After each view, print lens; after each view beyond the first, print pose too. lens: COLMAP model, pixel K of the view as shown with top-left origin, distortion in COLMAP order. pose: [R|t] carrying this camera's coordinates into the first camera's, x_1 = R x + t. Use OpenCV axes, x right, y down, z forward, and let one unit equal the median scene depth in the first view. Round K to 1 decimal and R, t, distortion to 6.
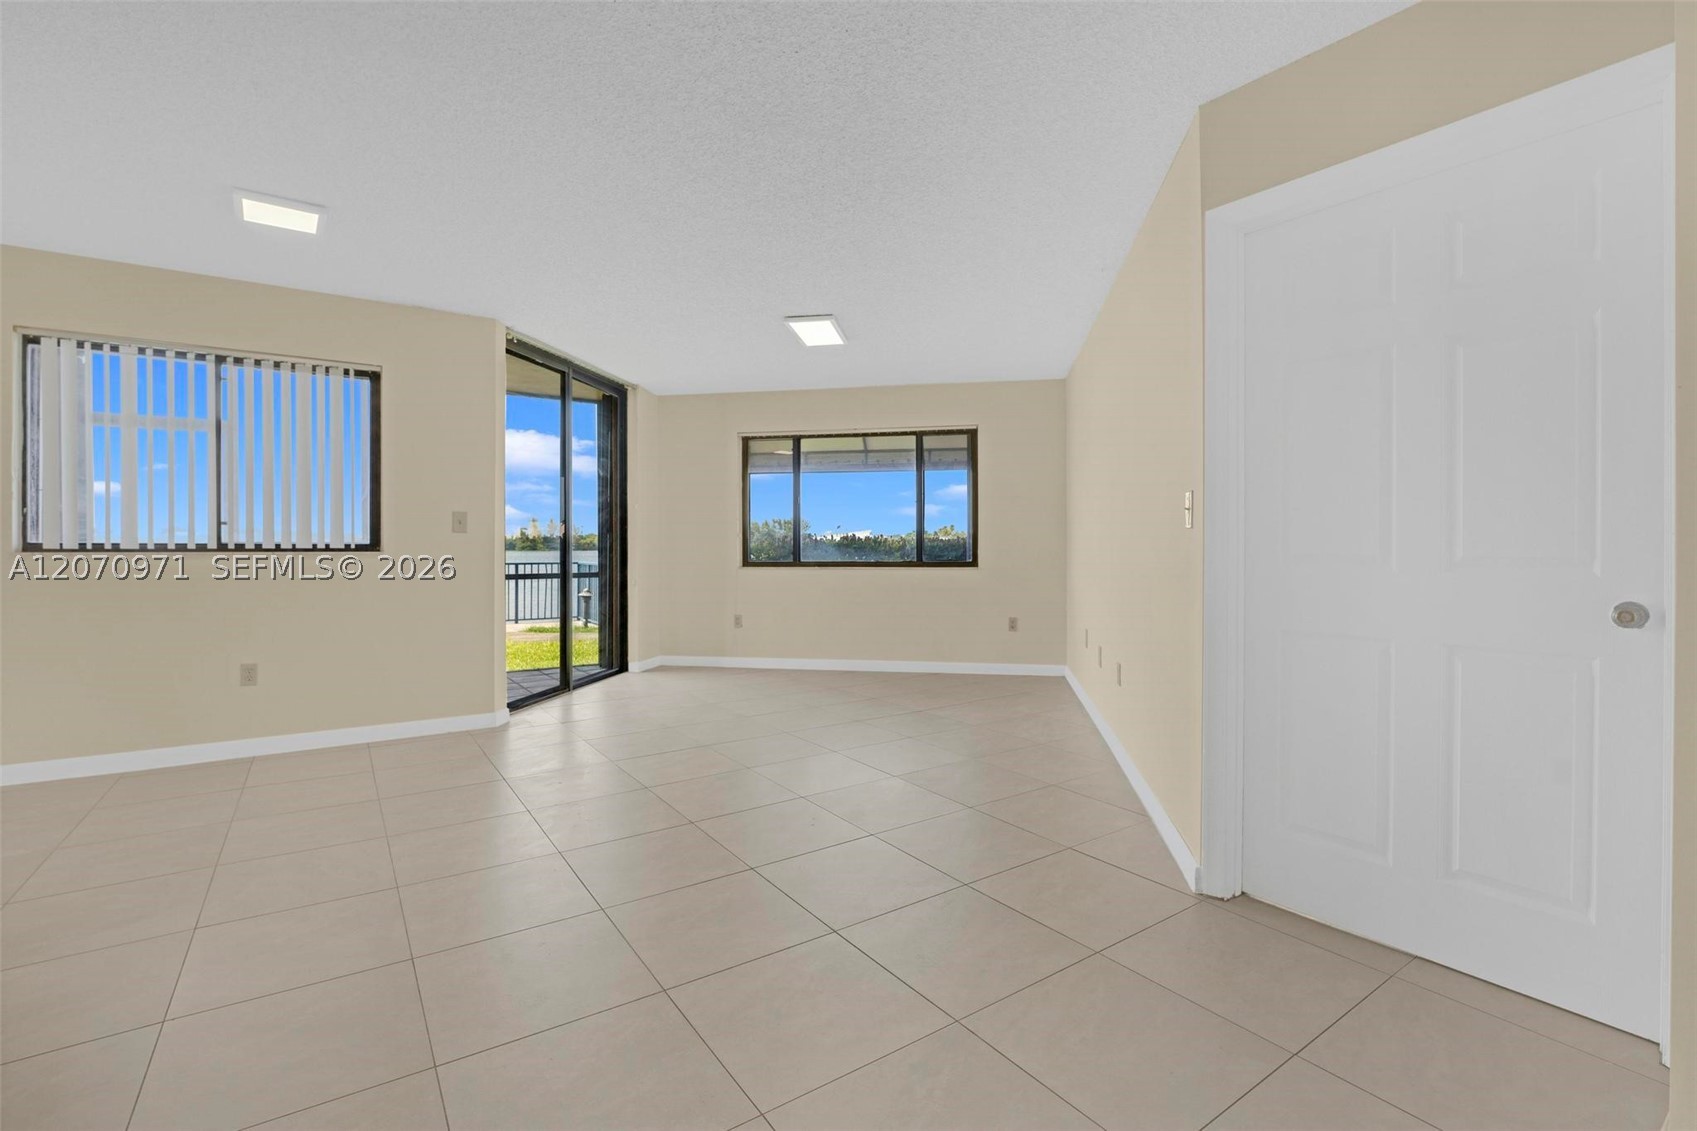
lens RADIAL K [[760.0, 0, 852.2], [0, 760.0, 558.1], [0, 0, 1]] dist [-0.016893, 0.001463]
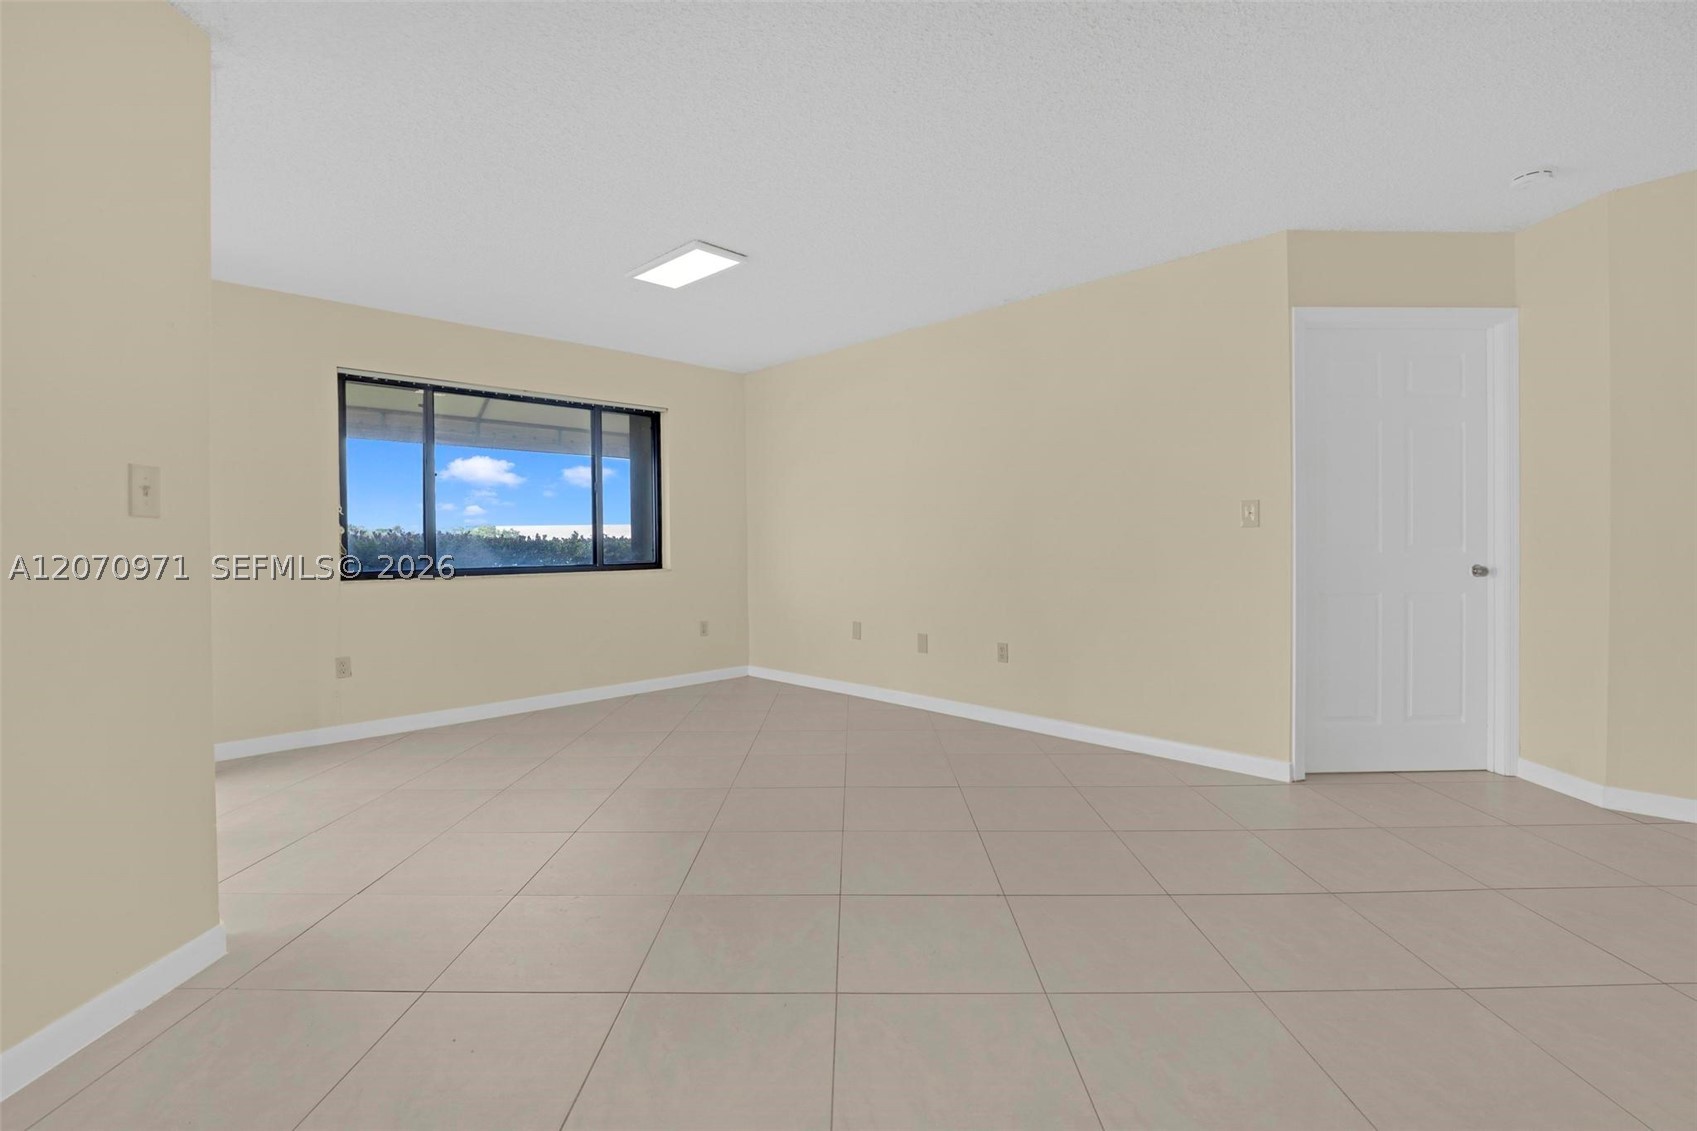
lens RADIAL K [[760.0, 0, 852.2], [0, 760.0, 558.1], [0, 0, 1]] dist [-0.016893, 0.001463]
pose [[0.578370, -0.019867, 0.815532, -0.416983], [0.021220, 0.999732, 0.009305, -0.003987], [-0.815498, 0.011924, 0.578637, 0.296784]]
